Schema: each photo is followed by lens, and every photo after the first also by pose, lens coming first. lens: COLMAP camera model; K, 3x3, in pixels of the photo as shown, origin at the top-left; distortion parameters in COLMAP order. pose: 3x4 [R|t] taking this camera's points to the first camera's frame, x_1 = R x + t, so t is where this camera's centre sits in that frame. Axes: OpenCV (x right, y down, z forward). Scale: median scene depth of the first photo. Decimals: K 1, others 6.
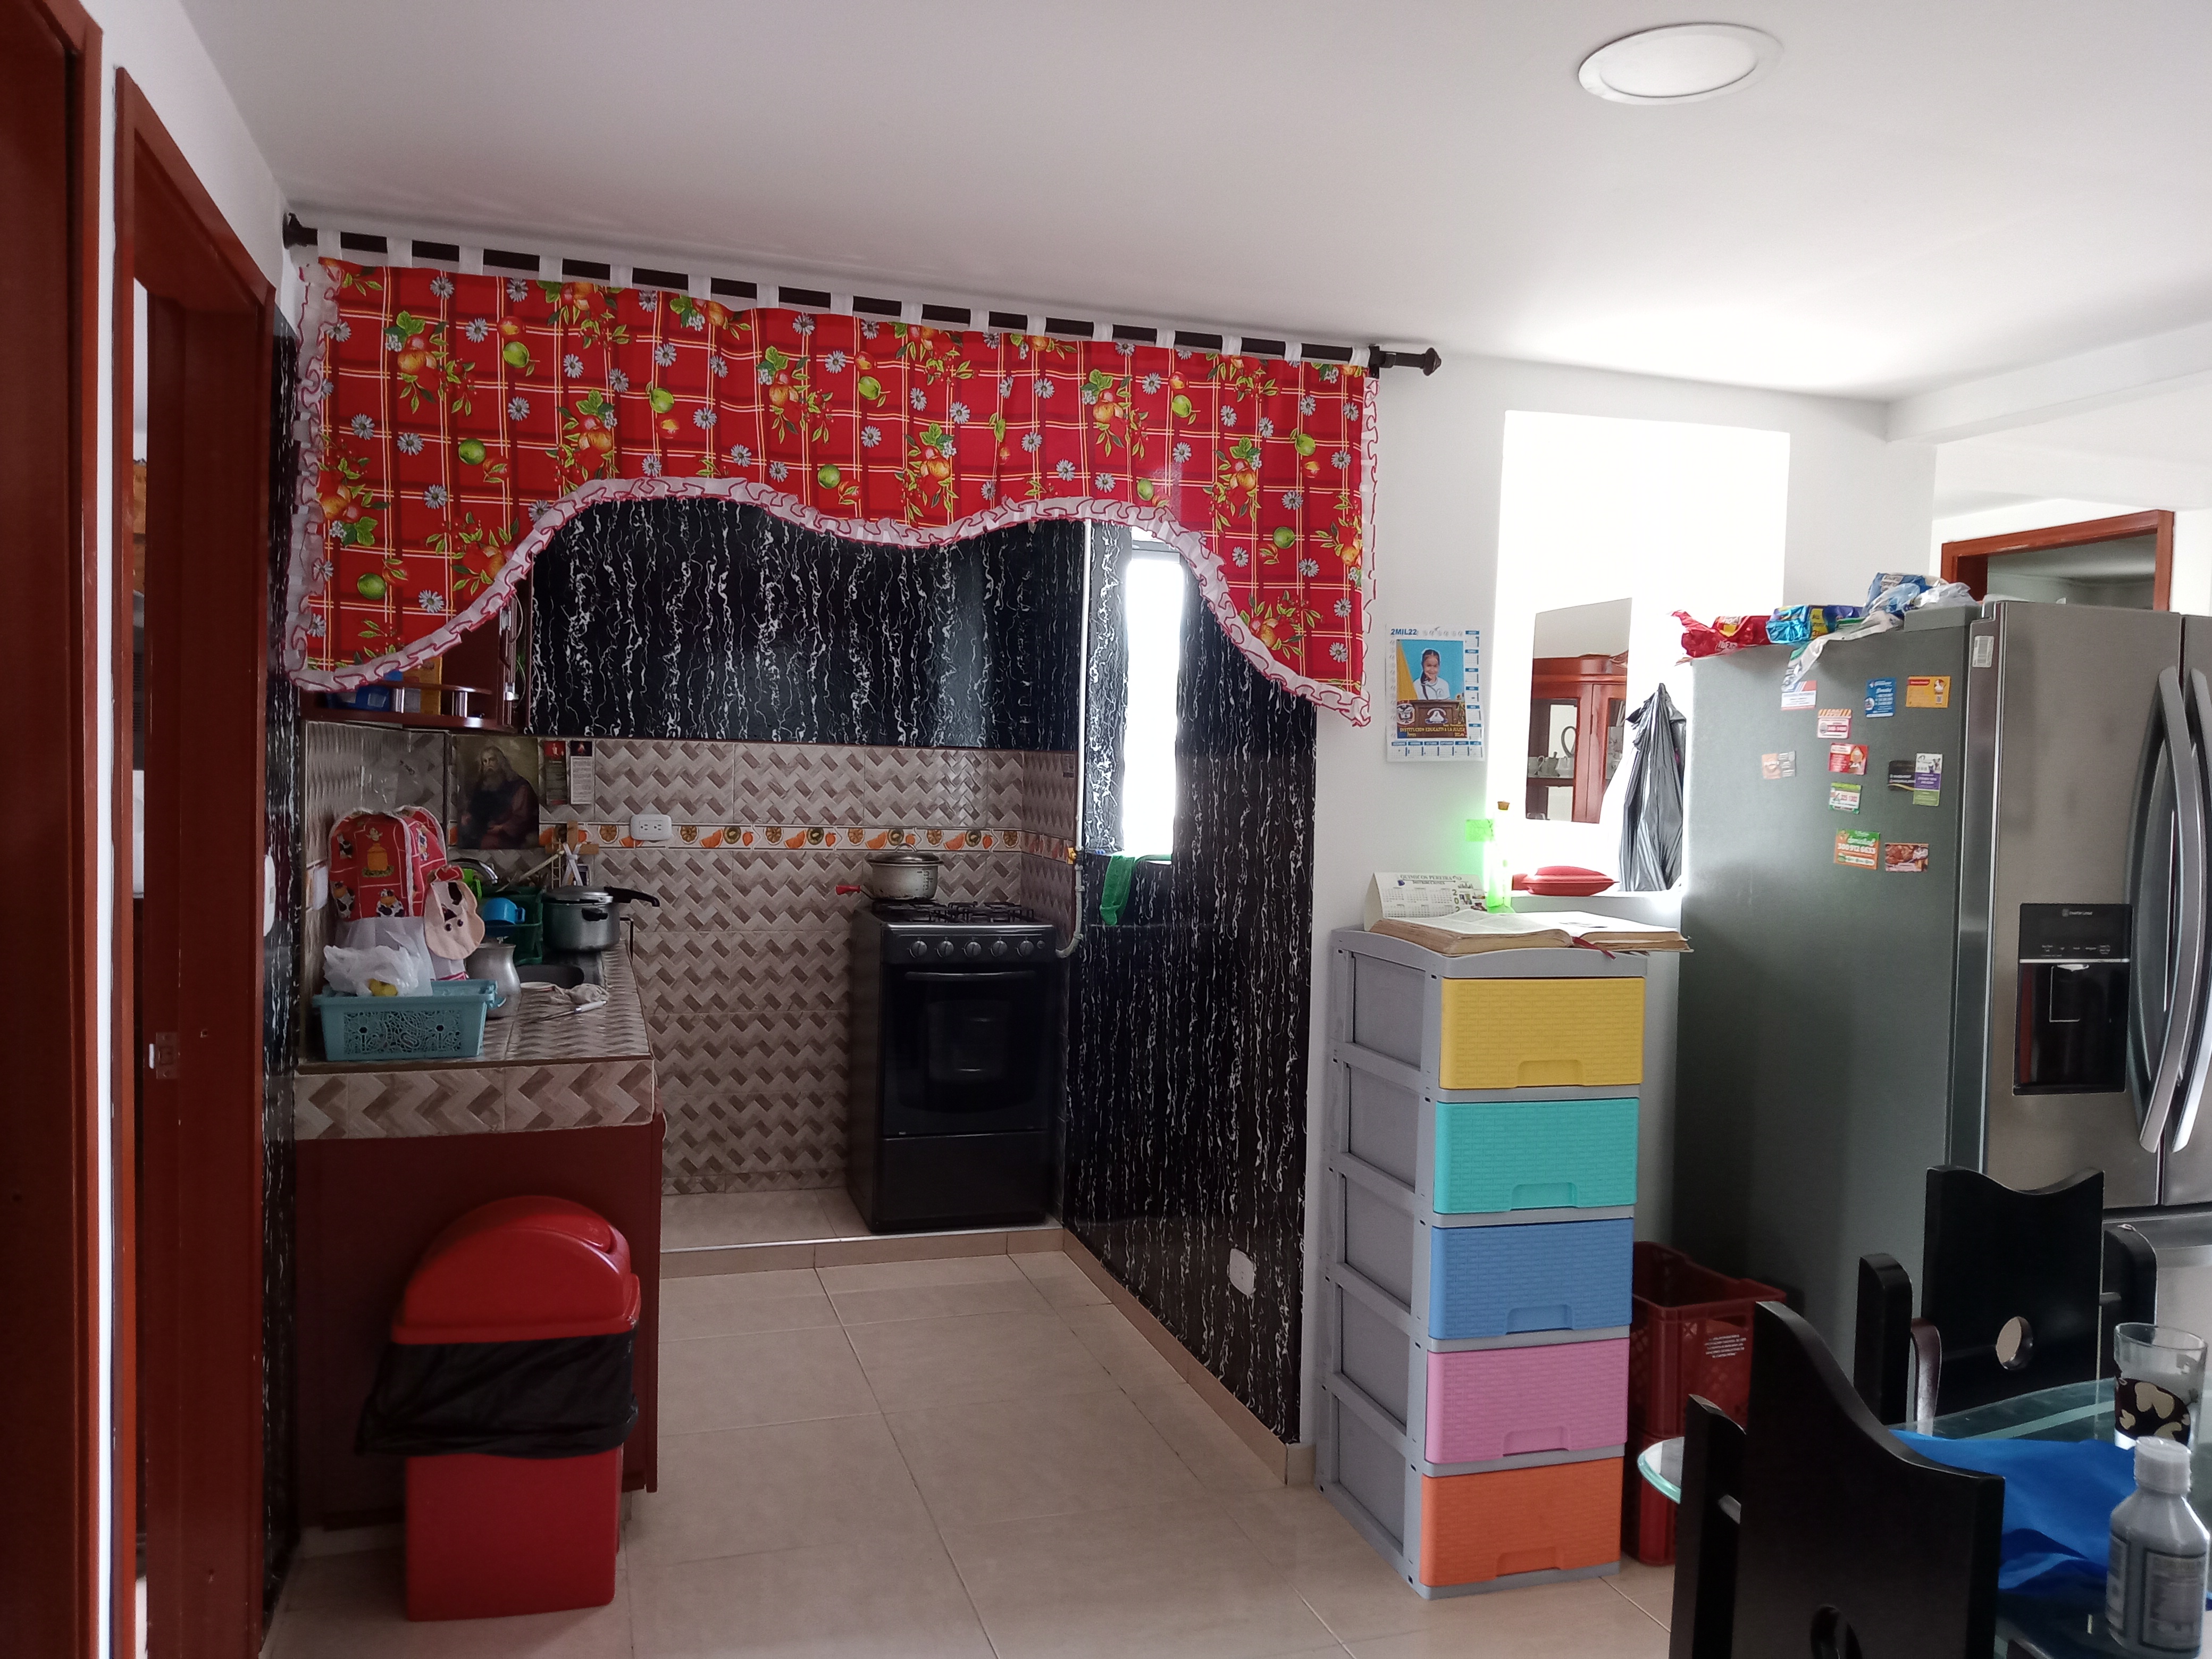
lens RADIAL K [[1581.9, 0, 1106.0], [0, 1581.9, 829.5], [0, 0, 1]] dist [0.093186, -0.120365]
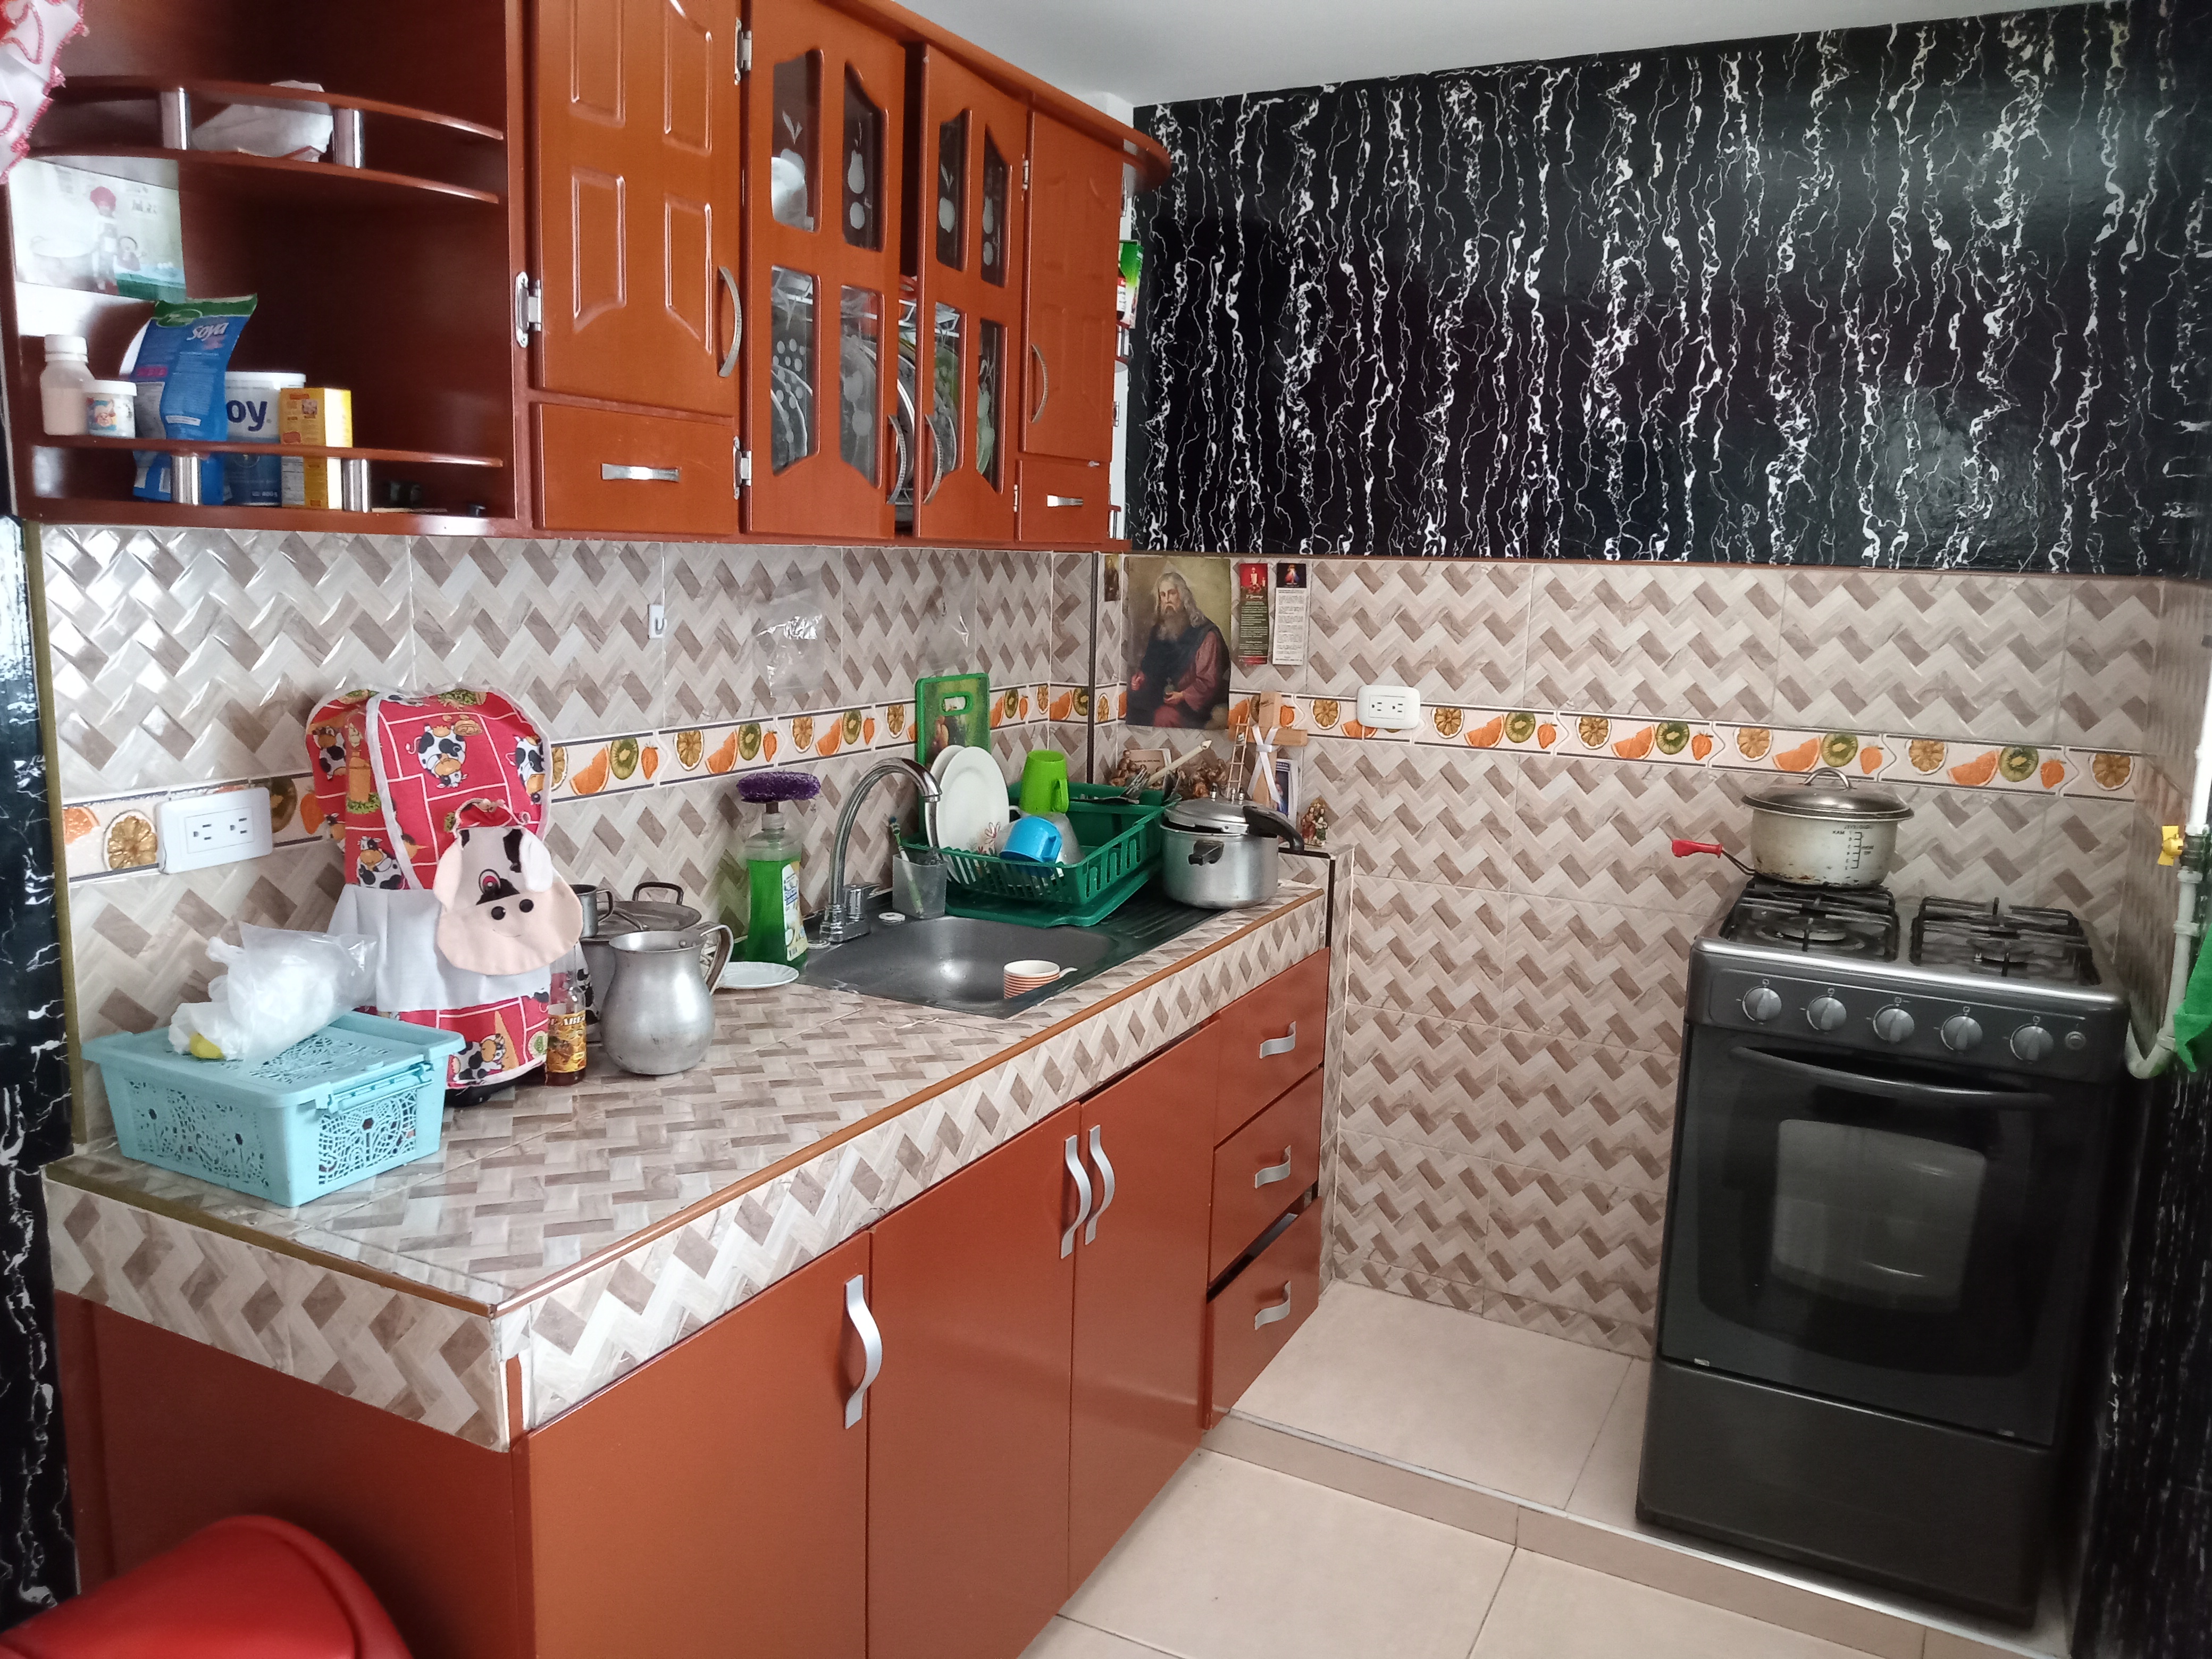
lens RADIAL K [[1616.4, 0, 1106.0], [0, 1616.4, 829.5], [0, 0, 1]] dist [0.111690, -0.202650]
pose [[0.699261, 0.114976, -0.705560, 0.078199], [-0.035045, 0.991308, 0.126809, -0.029204], [0.714007, -0.063947, 0.697212, 0.483829]]
